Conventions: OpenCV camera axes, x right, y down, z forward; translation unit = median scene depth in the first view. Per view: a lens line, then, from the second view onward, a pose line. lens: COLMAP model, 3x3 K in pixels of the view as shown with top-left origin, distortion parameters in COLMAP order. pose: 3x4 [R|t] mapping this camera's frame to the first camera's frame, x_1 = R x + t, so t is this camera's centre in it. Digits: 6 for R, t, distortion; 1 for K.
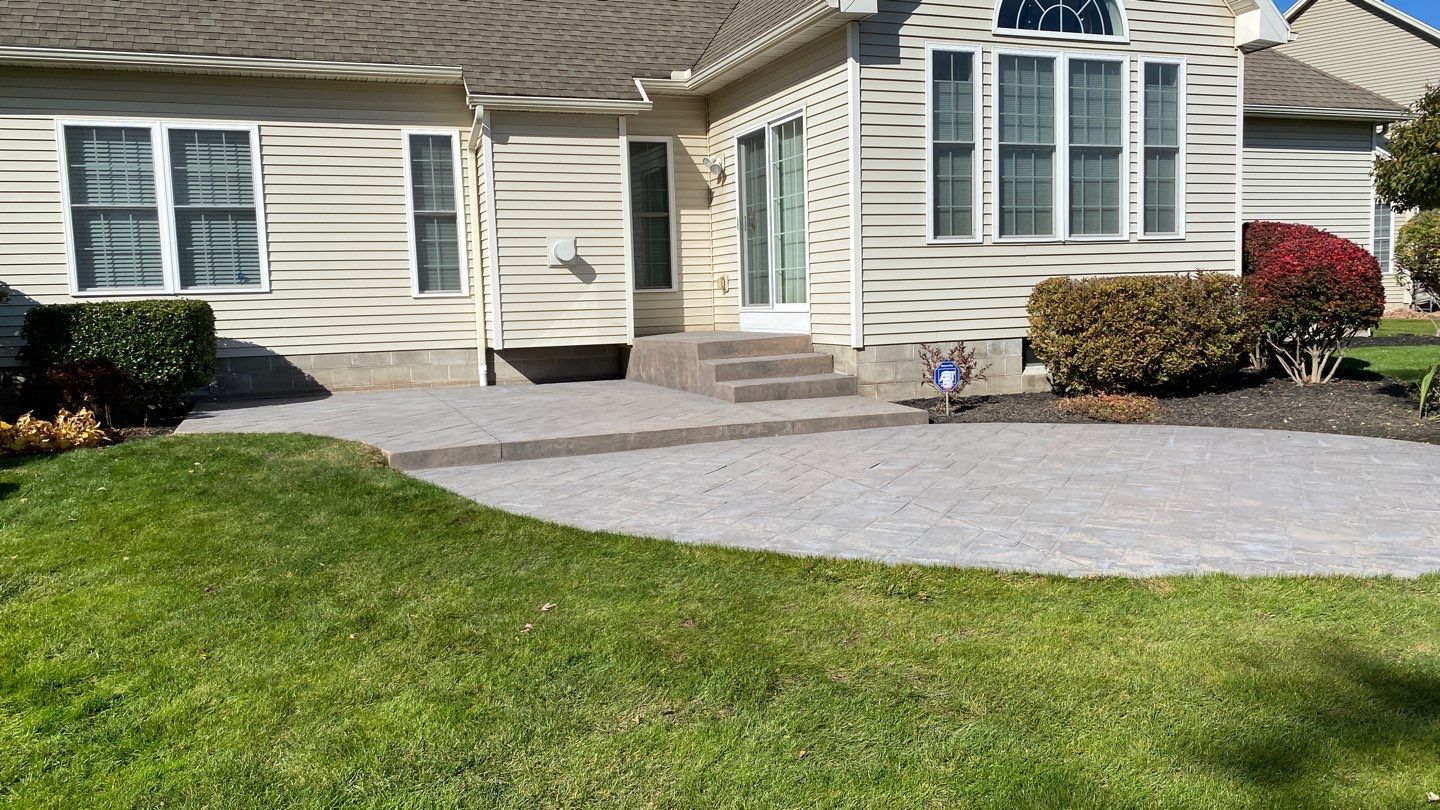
lens RADIAL K [[1100.1, 0, 720.0], [0, 1100.1, 405.0], [0, 0, 1]] dist [0.010603, 0.005997]
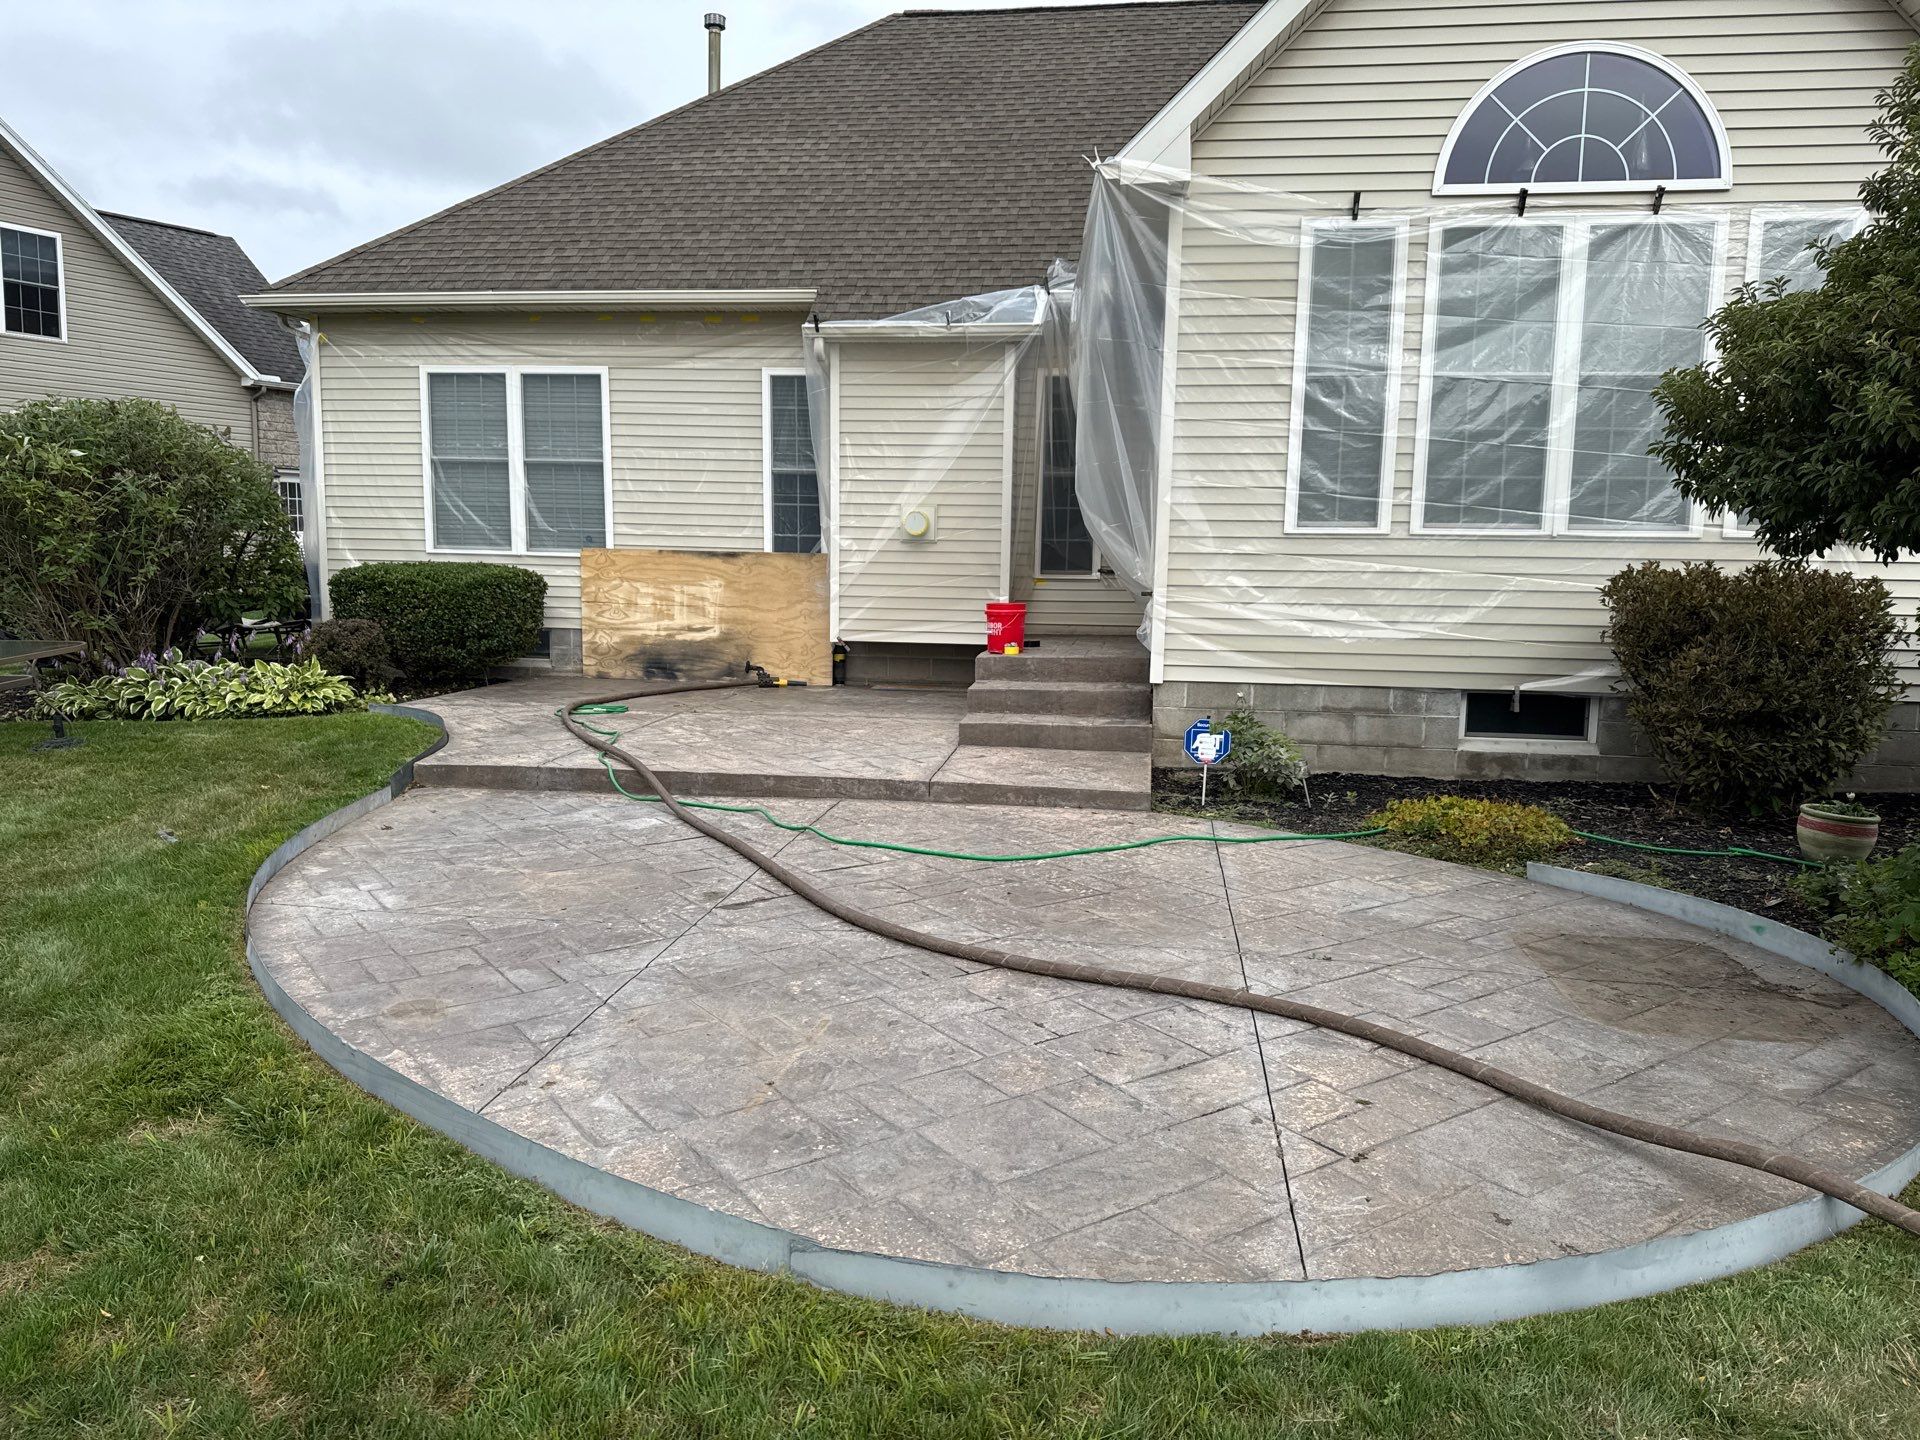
lens RADIAL K [[1336.9, 0, 960.0], [0, 1336.9, 720.0], [0, 0, 1]] dist [0.050928, -0.064038]
pose [[0.877840, 0.103077, -0.467731, 0.364235], [-0.094105, 0.994651, 0.042580, -0.047947], [0.469618, 0.006637, 0.882845, 0.194624]]
